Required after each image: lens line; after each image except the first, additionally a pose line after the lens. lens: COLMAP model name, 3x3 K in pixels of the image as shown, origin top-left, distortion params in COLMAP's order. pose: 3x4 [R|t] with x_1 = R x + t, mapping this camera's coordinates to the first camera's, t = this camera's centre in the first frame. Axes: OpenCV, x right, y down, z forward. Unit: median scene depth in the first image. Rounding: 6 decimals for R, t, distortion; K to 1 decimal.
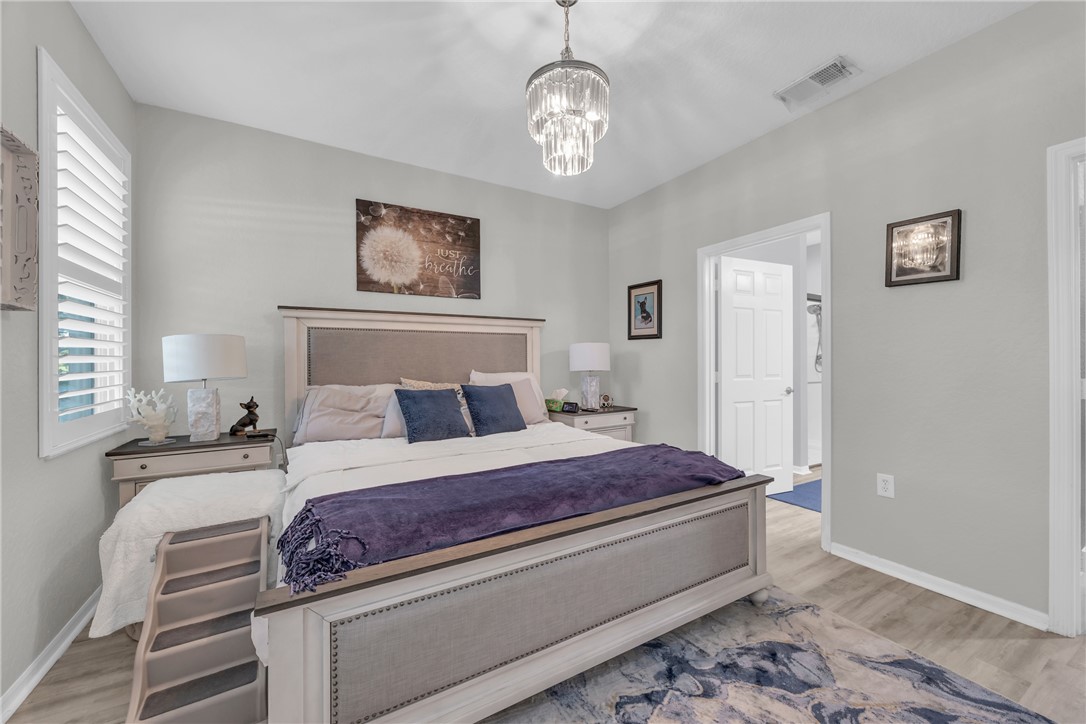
lens RADIAL K [[419.6, 0, 542.4], [0, 419.6, 361.7], [0, 0, 1]] dist [-0.004116, -0.000162]
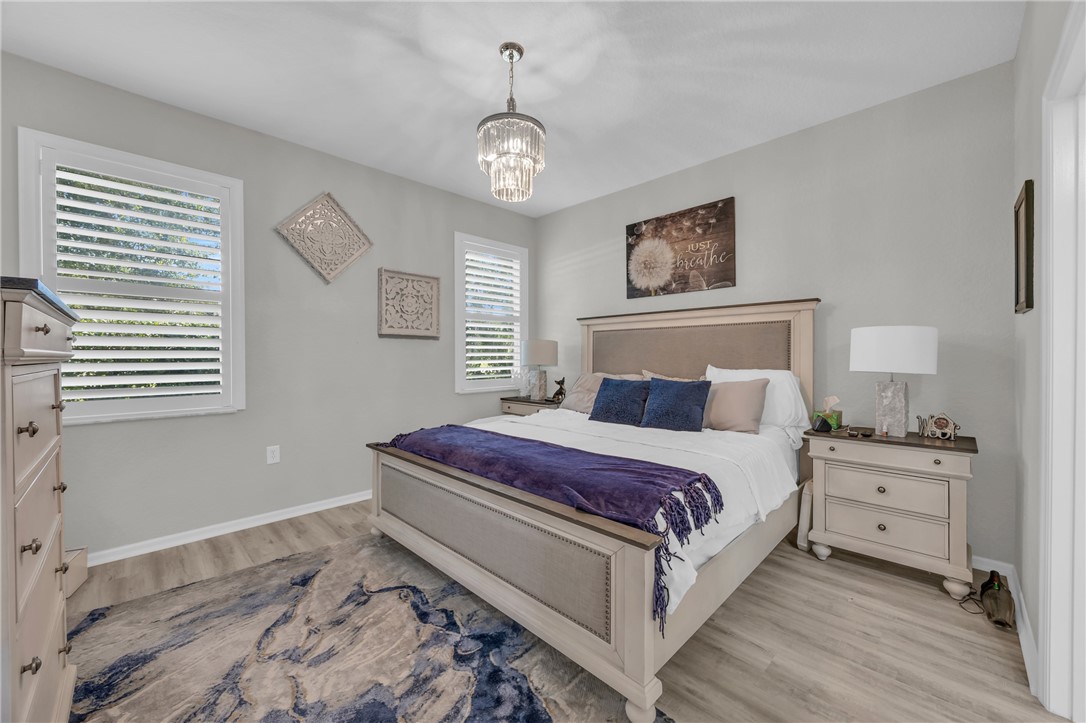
lens RADIAL K [[419.6, 0, 537.9], [0, 419.6, 356.3], [0, 0, 1]] dist [-0.004116, -0.000162]
pose [[0.244601, 0.006305, -0.969603, 0.676781], [-0.001921, 0.999980, 0.006017, -0.005030], [0.969622, 0.000391, 0.244608, 0.415759]]
